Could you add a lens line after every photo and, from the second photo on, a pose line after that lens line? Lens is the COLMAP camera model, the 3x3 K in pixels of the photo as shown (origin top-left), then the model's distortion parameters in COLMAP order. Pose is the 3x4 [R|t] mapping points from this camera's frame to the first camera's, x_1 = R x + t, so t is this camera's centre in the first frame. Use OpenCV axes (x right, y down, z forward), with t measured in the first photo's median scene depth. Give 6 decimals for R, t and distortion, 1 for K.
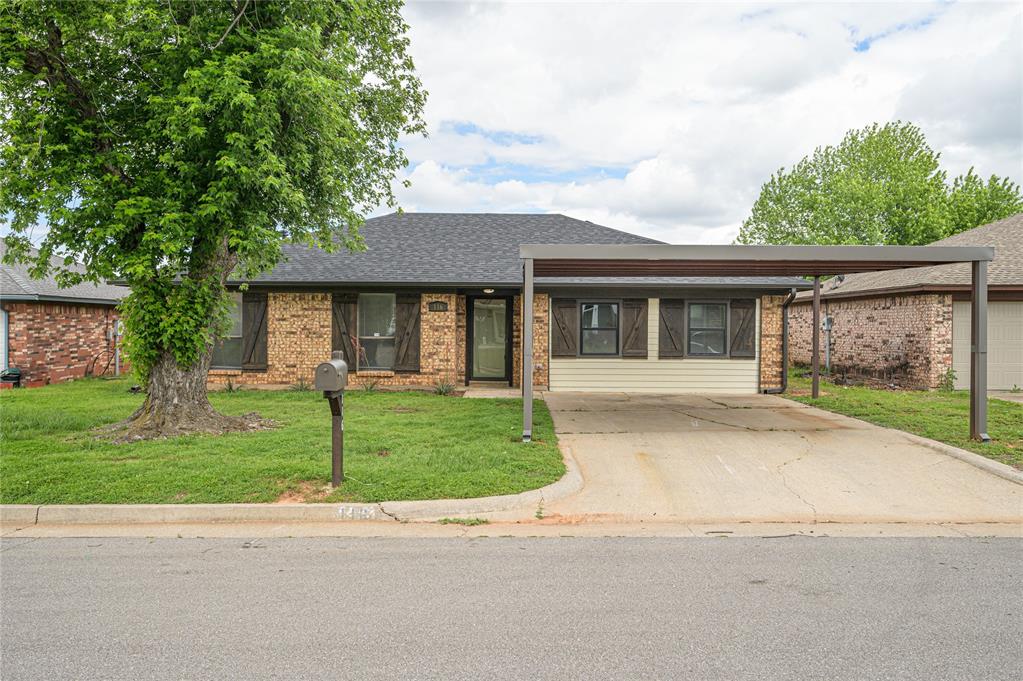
lens RADIAL K [[804.2, 0, 511.5], [0, 804.2, 340.5], [0, 0, 1]] dist [-0.006383, -0.000687]
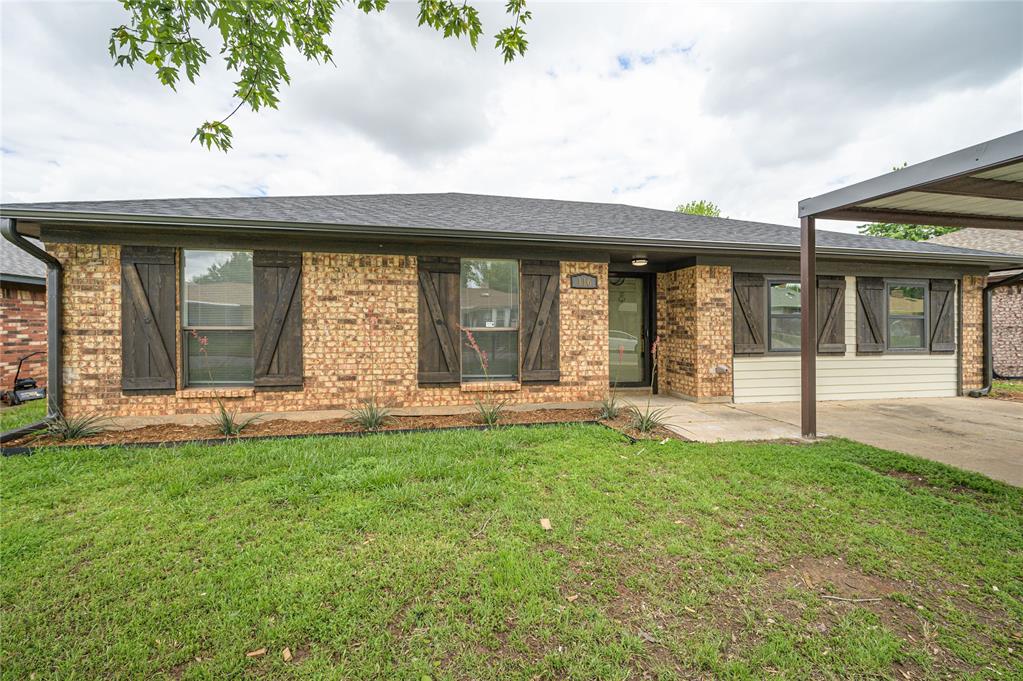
lens RADIAL K [[404.6, 0, 511.5], [0, 404.6, 340.5], [0, 0, 1]] dist [0.001834, 0.000188]
pose [[0.979481, -0.009179, 0.201328, -0.216292], [0.005851, 0.999836, 0.017119, 0.000088], [-0.201452, -0.015590, 0.979374, 0.688236]]
